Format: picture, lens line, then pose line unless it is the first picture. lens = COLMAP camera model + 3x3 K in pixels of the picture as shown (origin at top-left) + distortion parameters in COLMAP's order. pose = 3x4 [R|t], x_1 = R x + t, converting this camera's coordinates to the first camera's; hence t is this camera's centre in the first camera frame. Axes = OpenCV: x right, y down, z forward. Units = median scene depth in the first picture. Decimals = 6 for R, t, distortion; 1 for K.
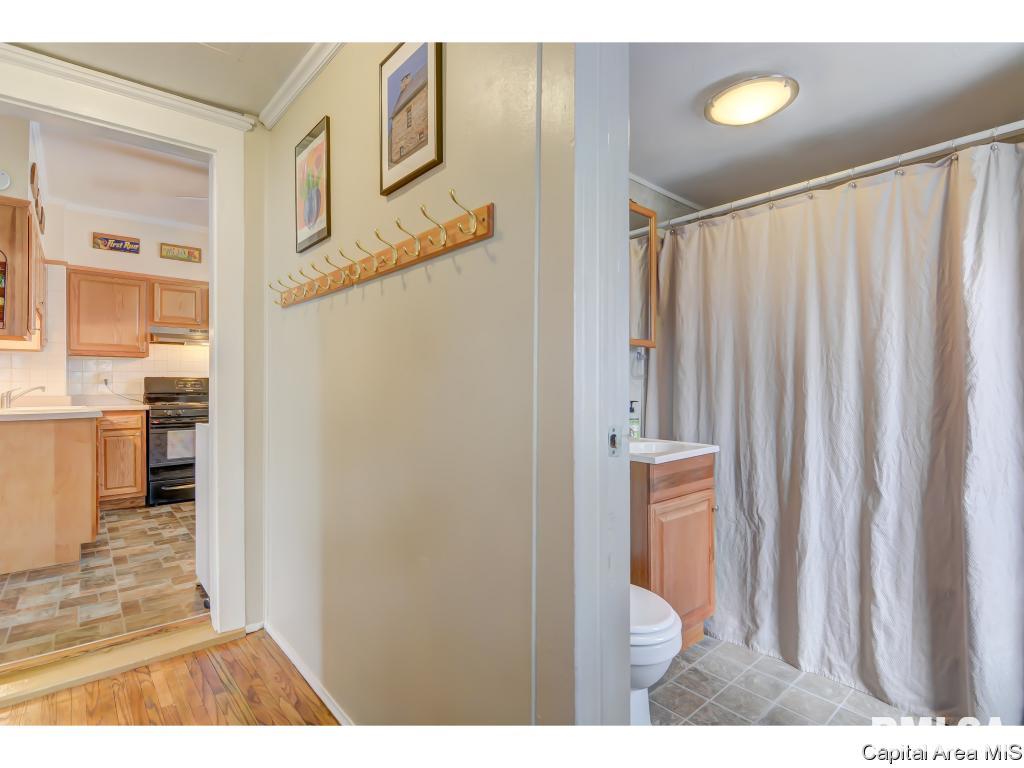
lens RADIAL K [[487.1, 0, 515.8], [0, 487.1, 389.3], [0, 0, 1]] dist [-0.010073, -0.001220]
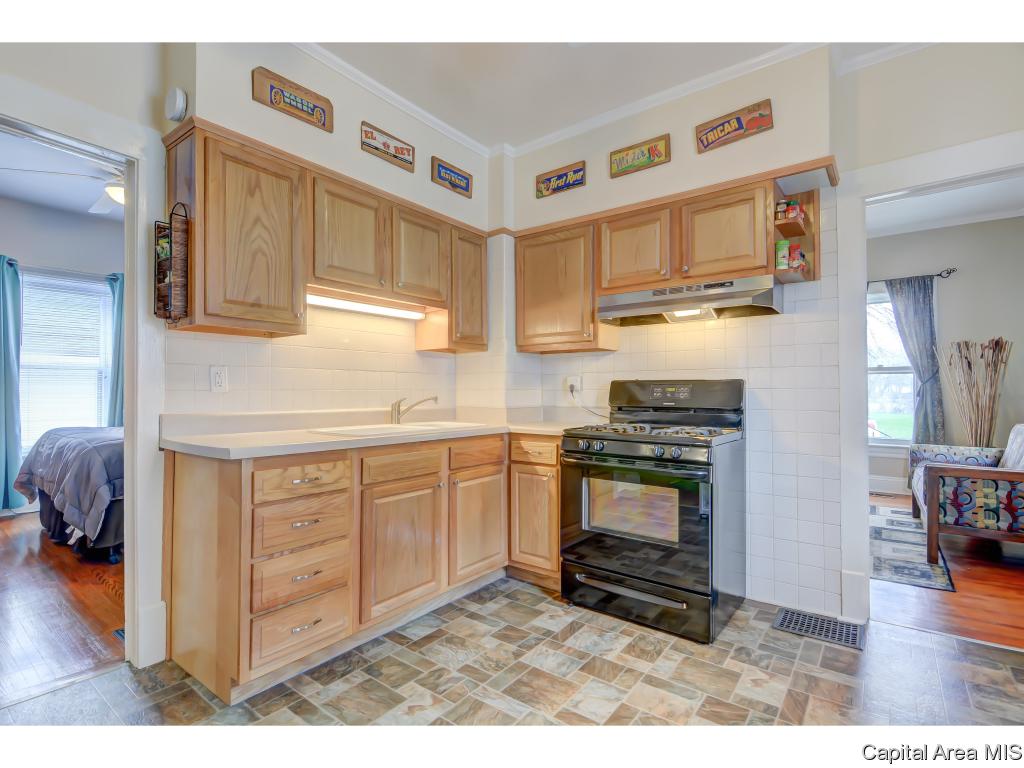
lens RADIAL K [[487.1, 0, 510.8], [0, 487.1, 389.2], [0, 0, 1]] dist [-0.010073, -0.001220]
pose [[0.187903, -0.001306, -0.982187, -0.076620], [-0.000390, 0.999999, -0.001405, -0.005852], [0.982188, 0.000647, 0.187902, 0.338385]]
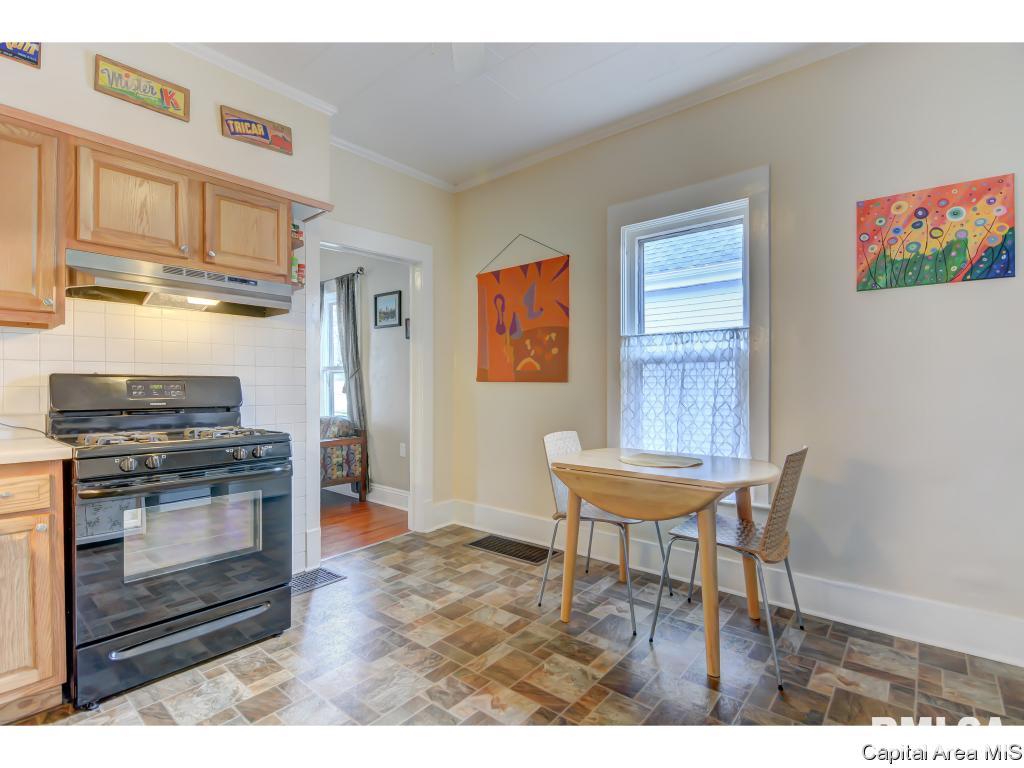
lens RADIAL K [[487.1, 0, 515.1], [0, 487.1, 384.7], [0, 0, 1]] dist [-0.010073, -0.001220]
pose [[0.987662, -0.003371, 0.156565, -0.193778], [0.003499, 0.999994, -0.000544, -0.006192], [-0.156563, 0.001085, 0.987667, 0.233696]]
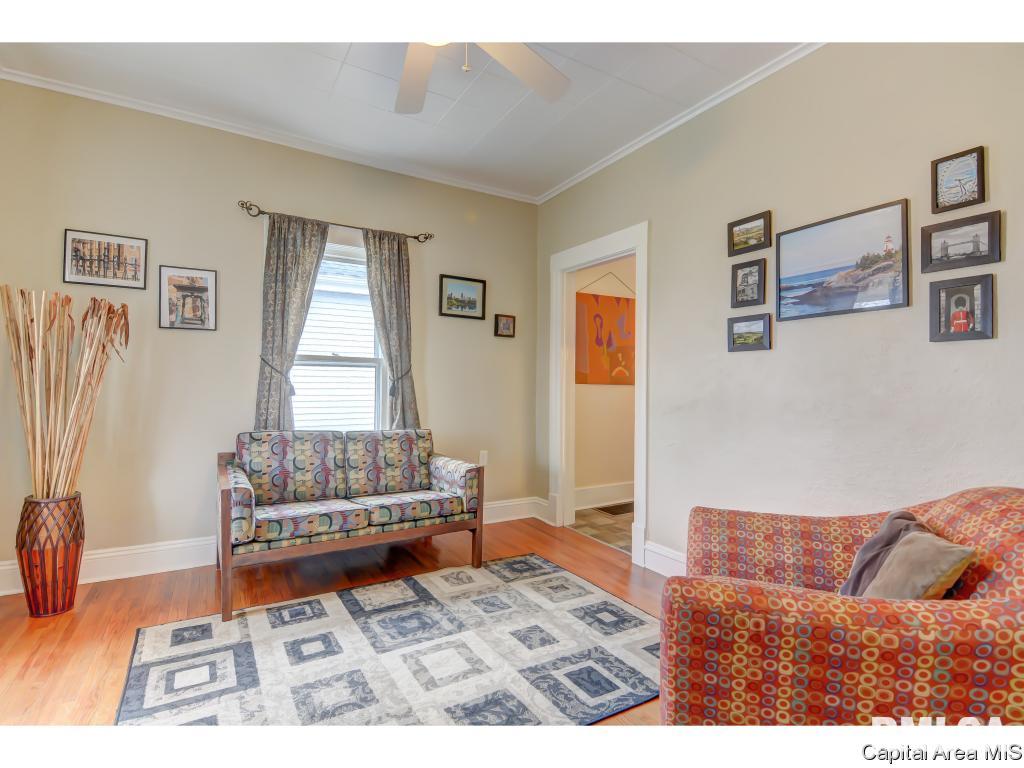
lens RADIAL K [[487.1, 0, 509.4], [0, 487.1, 381.9], [0, 0, 1]] dist [-0.010073, -0.001220]
pose [[0.201557, 0.013983, 0.979377, -0.591838], [-0.003314, 0.999902, -0.013594, -0.004276], [-0.979471, -0.000506, 0.201584, 0.569940]]
